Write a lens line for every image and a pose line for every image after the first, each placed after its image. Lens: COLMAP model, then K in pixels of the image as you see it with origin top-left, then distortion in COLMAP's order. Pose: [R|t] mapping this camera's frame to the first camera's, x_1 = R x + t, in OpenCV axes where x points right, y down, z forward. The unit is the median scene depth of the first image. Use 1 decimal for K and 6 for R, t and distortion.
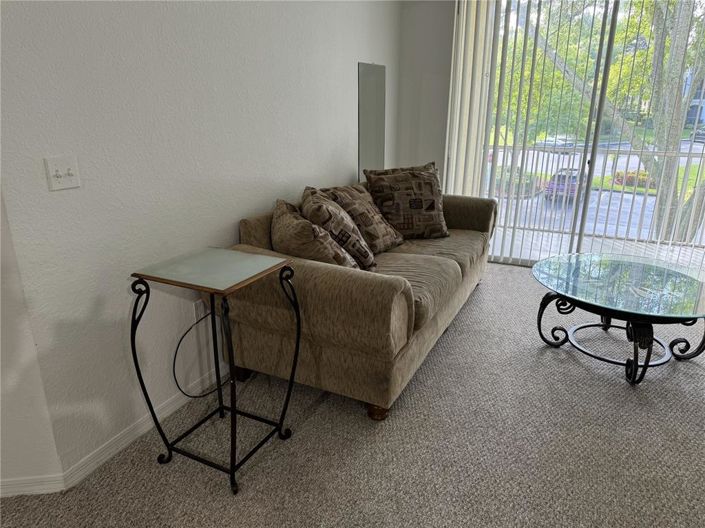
lens RADIAL K [[491.0, 0, 352.5], [0, 491.0, 264.0], [0, 0, 1]] dist [-0.001877, -0.004948]
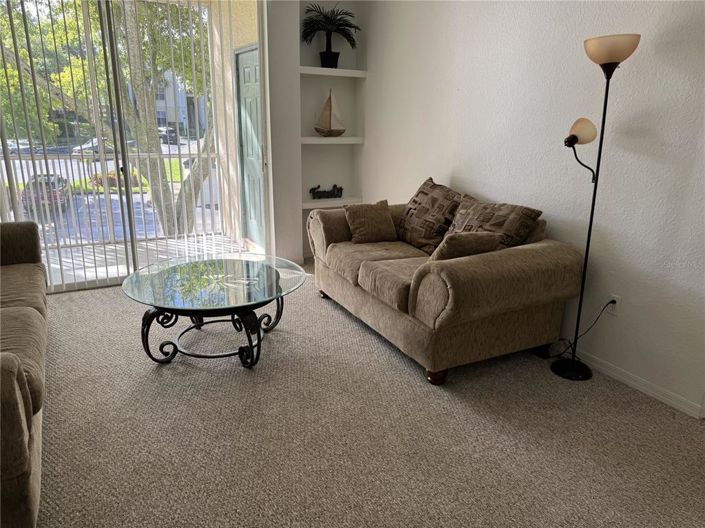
lens RADIAL K [[491.0, 0, 352.5], [0, 491.0, 264.0], [0, 0, 1]] dist [-0.001877, -0.004948]
pose [[0.546146, -0.221577, 0.807854, -0.123114], [0.222646, 0.968092, 0.115008, -0.048147], [-0.807560, 0.117054, 0.578053, 0.134366]]
